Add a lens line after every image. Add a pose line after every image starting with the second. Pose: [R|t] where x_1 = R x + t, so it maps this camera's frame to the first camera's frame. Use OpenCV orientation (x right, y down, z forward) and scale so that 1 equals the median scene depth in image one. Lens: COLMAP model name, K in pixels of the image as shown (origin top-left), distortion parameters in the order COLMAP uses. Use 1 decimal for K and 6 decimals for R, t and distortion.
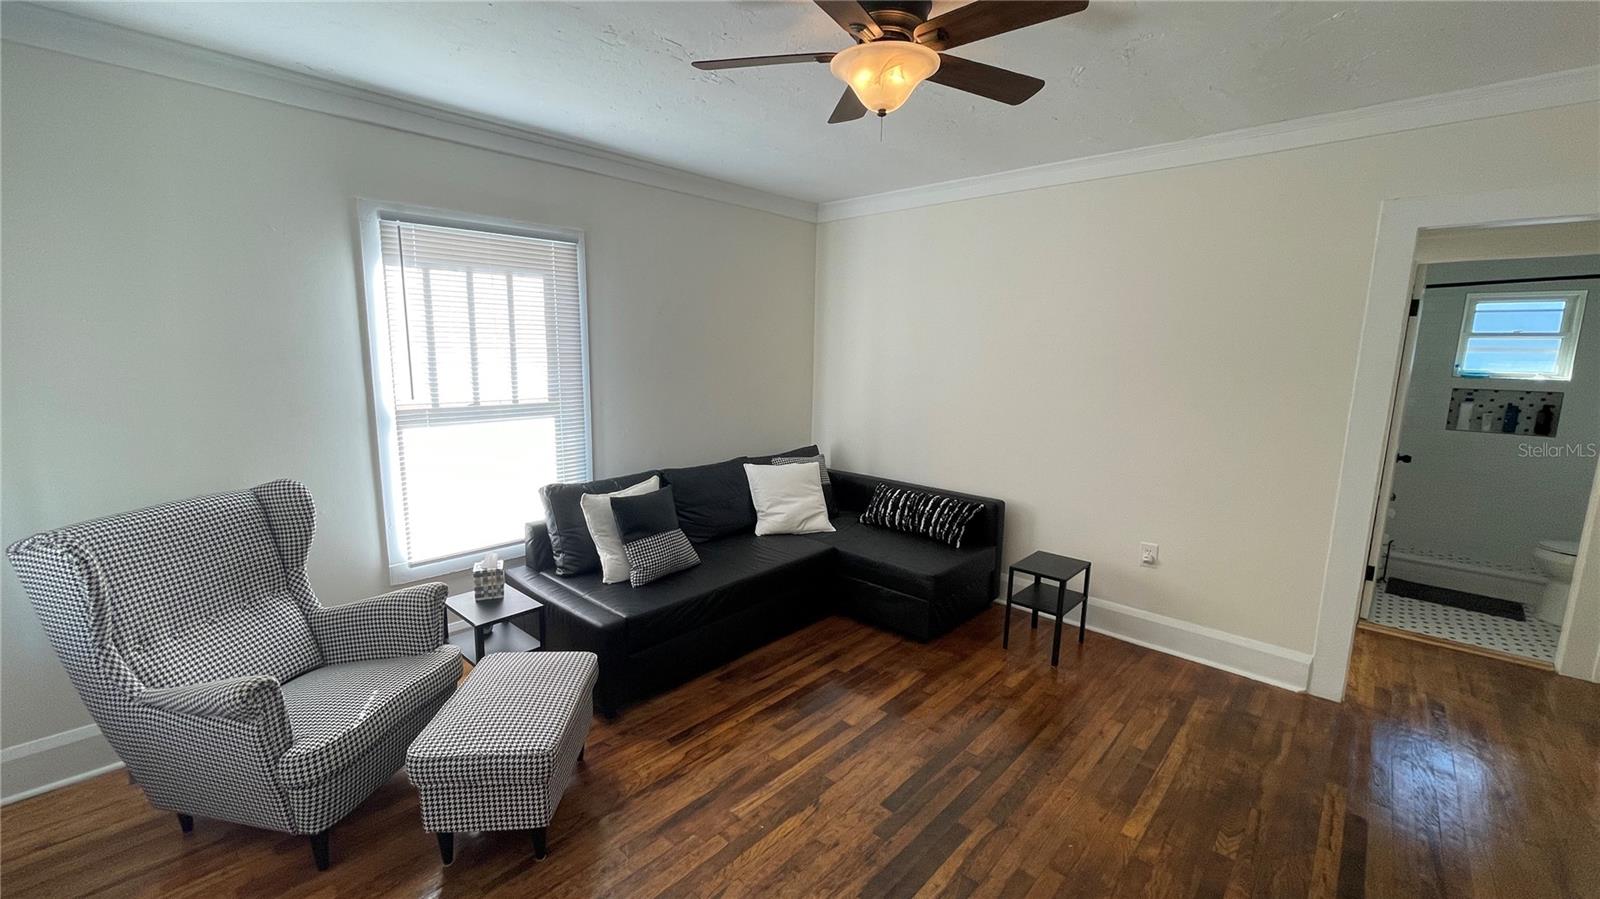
lens RADIAL K [[643.1, 0, 799.6], [0, 643.1, 445.2], [0, 0, 1]] dist [0.000489, -0.000807]
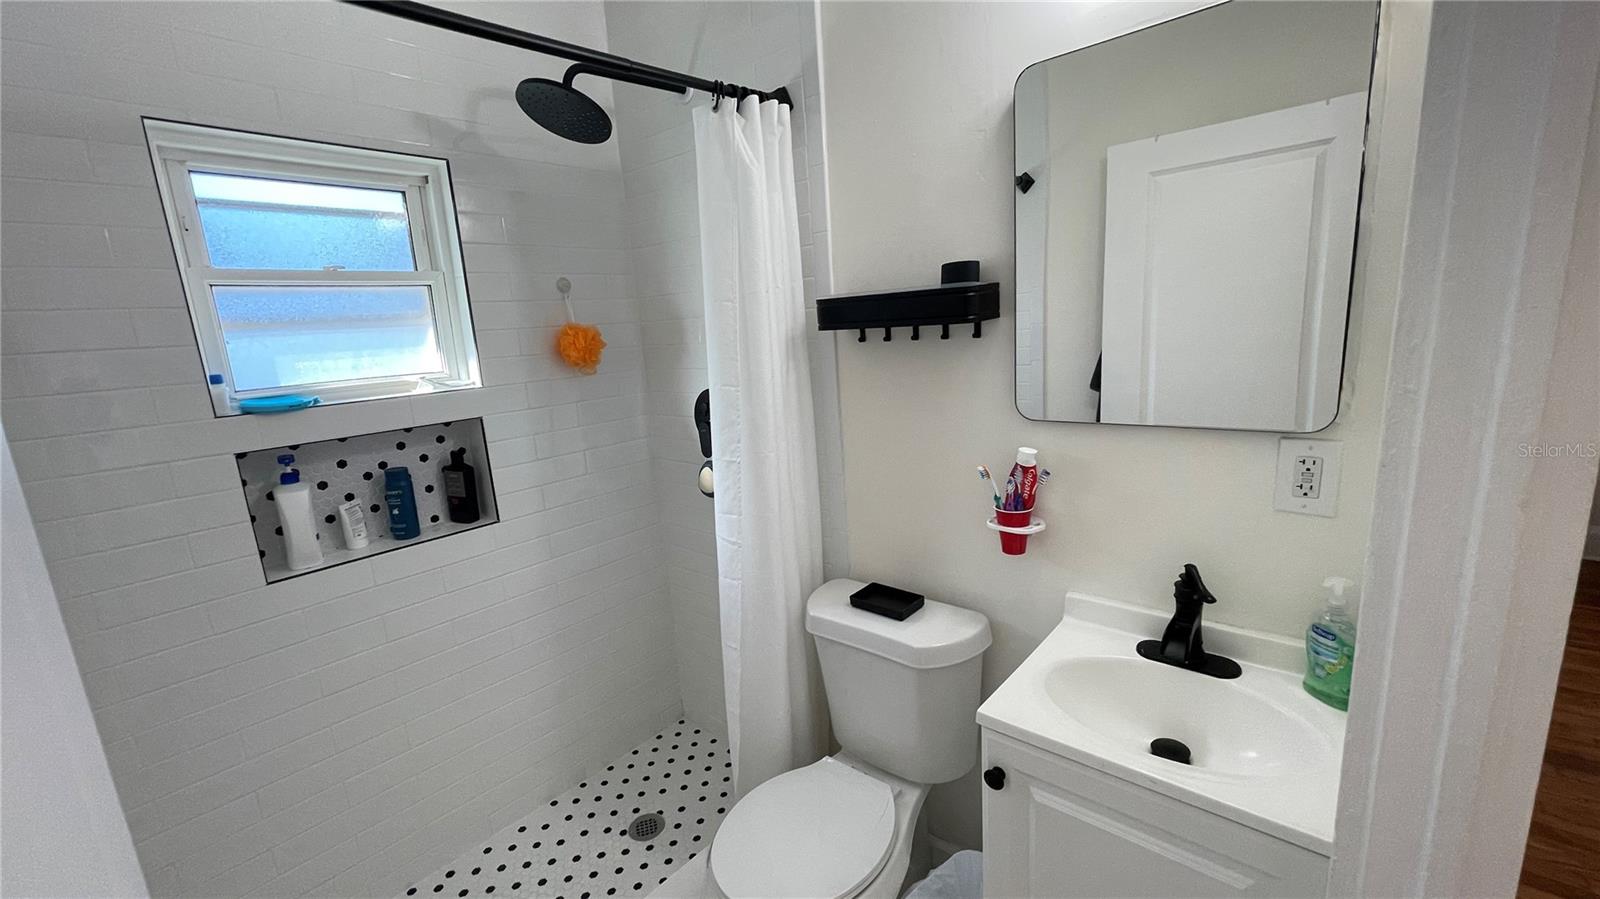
lens RADIAL K [[643.1, 0, 794.8], [0, 643.1, 453.5], [0, 0, 1]] dist [0.000489, -0.000807]
pose [[-0.031886, -0.203938, 0.978464, 0.742612], [0.225348, 0.952289, 0.205826, -0.094437], [-0.973756, 0.227058, 0.015592, 0.769191]]
